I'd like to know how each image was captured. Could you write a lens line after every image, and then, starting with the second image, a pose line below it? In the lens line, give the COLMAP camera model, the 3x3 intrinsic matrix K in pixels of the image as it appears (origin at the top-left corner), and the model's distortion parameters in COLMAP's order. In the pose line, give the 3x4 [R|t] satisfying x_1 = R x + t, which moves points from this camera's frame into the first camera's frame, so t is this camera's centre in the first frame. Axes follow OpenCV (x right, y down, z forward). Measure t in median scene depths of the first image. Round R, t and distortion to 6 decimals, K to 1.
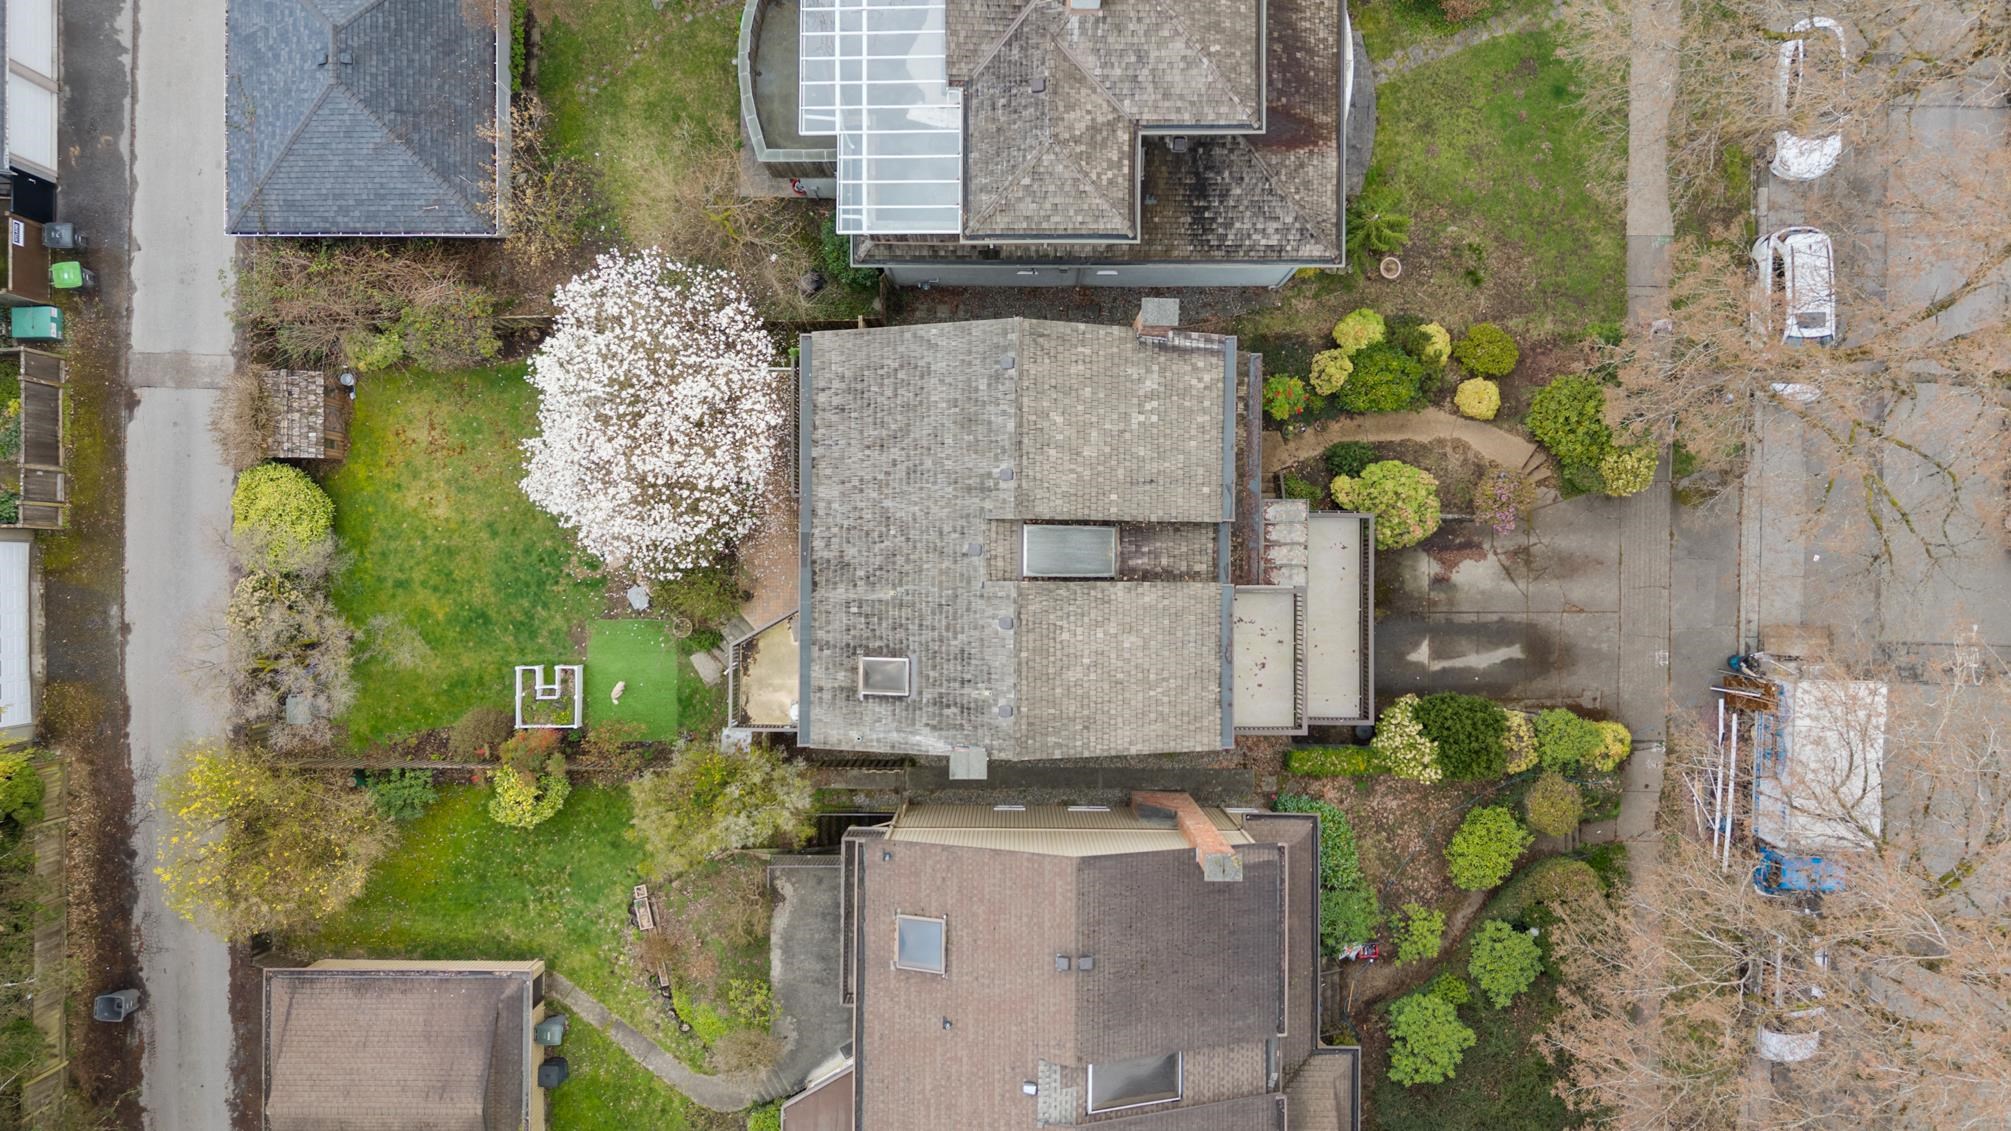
lens RADIAL K [[1370.8, 0, 1005.5], [0, 1370.8, 565.5], [0, 0, 1]] dist [-0.000256, 0.000535]
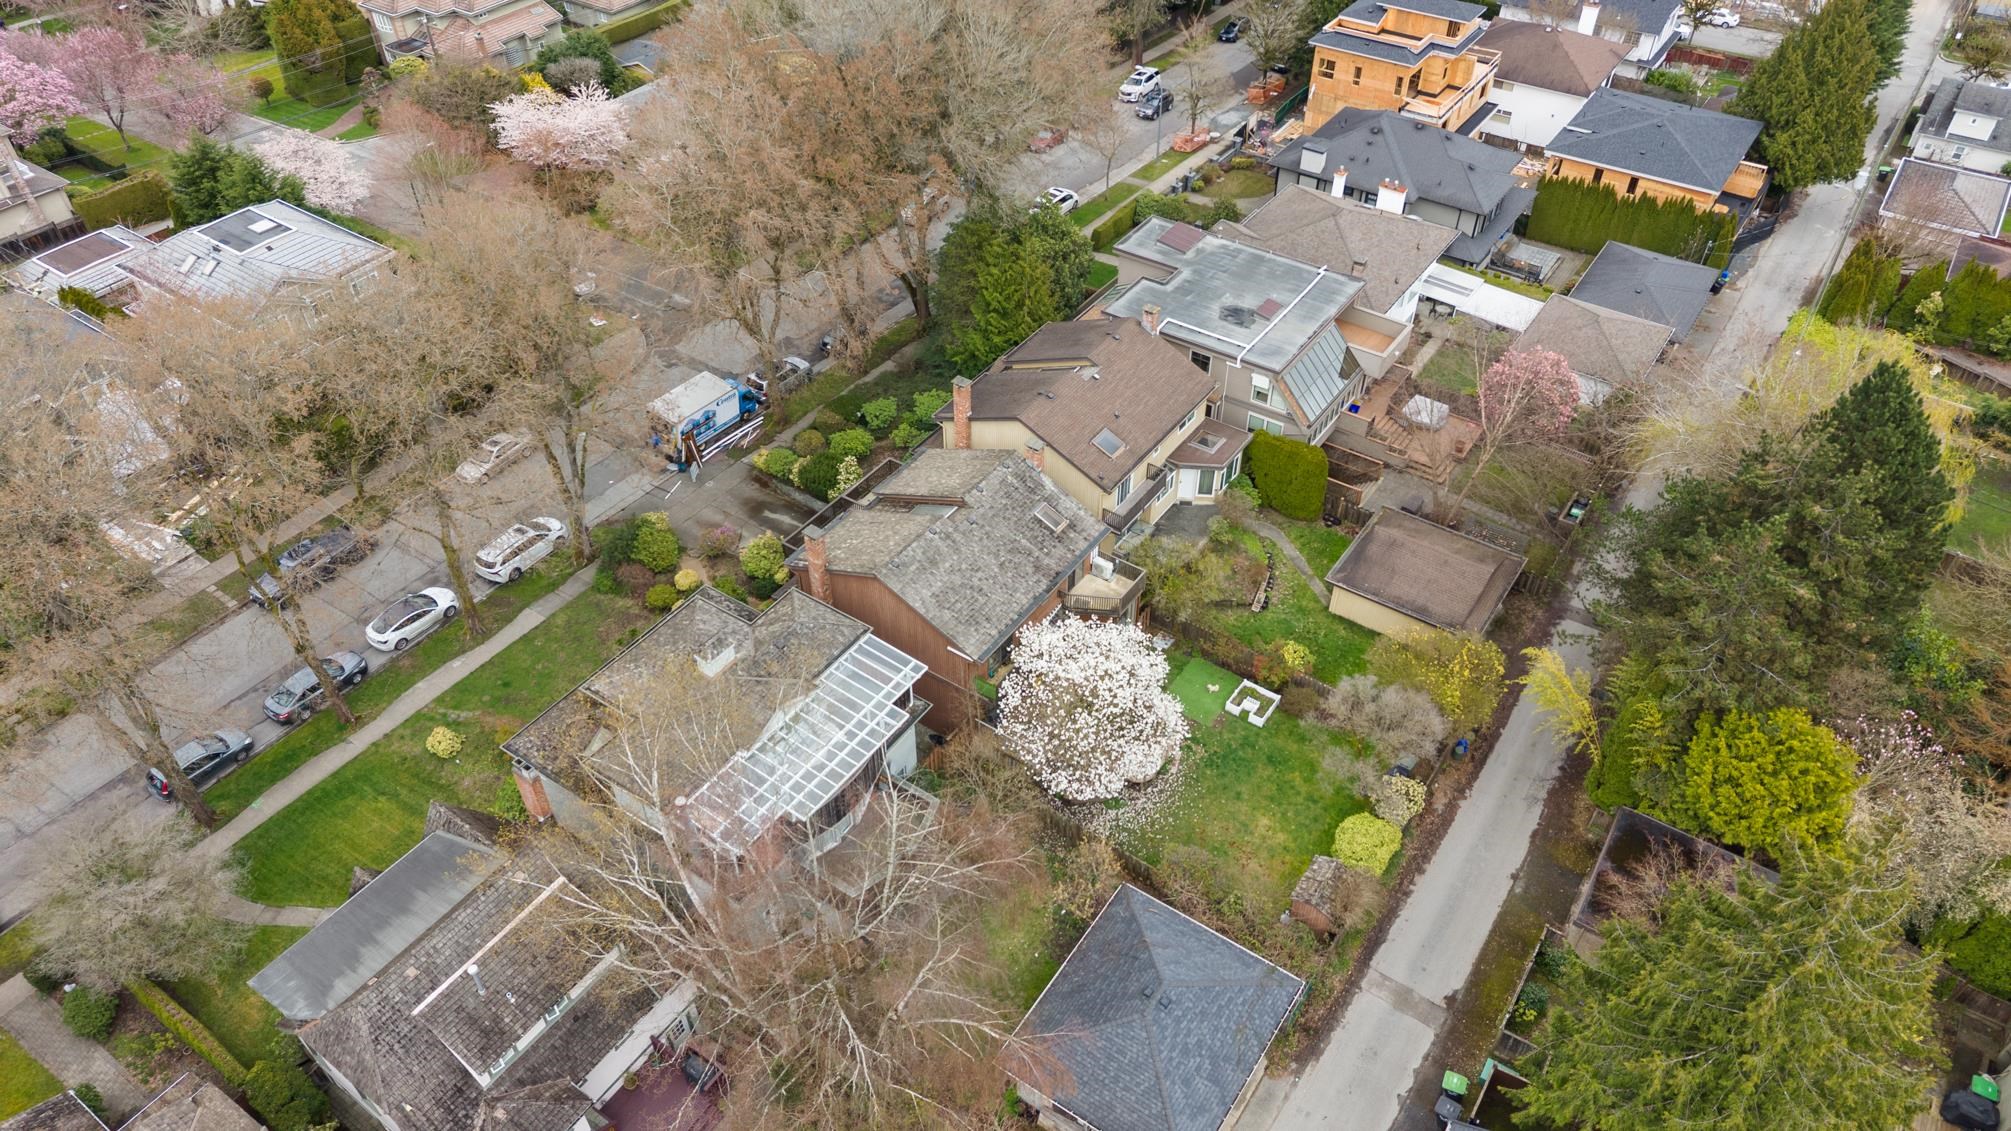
lens RADIAL K [[1370.8, 0, 1005.5], [0, 1370.8, 565.5], [0, 0, 1]] dist [-0.000256, 0.000535]
pose [[-0.816590, -0.365756, 0.446547, -0.724274], [0.577199, -0.510964, 0.636991, -0.950302], [-0.004813, 0.777906, 0.628362, -0.087158]]
